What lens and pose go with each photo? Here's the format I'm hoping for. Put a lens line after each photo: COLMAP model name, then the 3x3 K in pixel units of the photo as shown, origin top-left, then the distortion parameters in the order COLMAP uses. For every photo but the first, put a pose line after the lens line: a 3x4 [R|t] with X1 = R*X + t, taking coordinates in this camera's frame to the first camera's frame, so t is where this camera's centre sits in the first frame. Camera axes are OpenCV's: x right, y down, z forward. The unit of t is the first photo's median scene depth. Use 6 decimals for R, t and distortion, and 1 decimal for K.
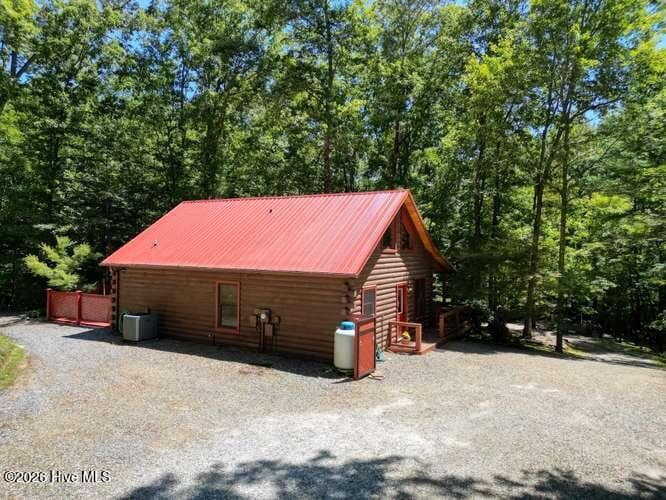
lens RADIAL K [[472.3, 0, 333.9], [0, 472.3, 248.1], [0, 0, 1]] dist [0.052150, -0.025194]
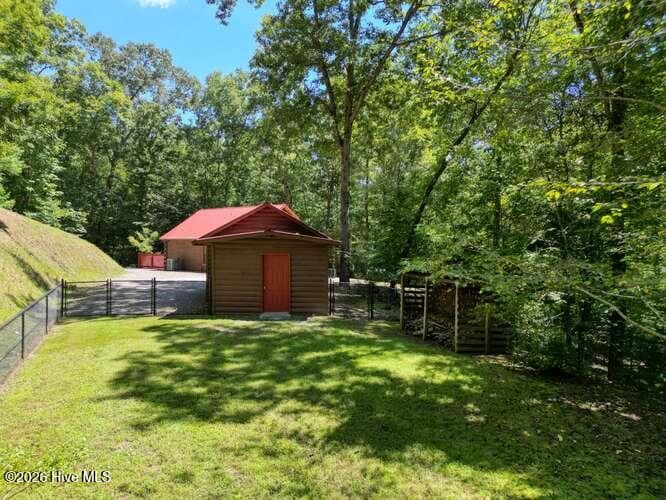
lens RADIAL K [[472.3, 0, 332.3], [0, 472.3, 250.5], [0, 0, 1]] dist [0.052150, -0.025194]
pose [[0.984301, -0.003457, -0.176462, 0.544847], [0.004026, 0.999988, 0.002866, 0.067634], [0.176450, -0.003531, 0.984303, -0.809651]]
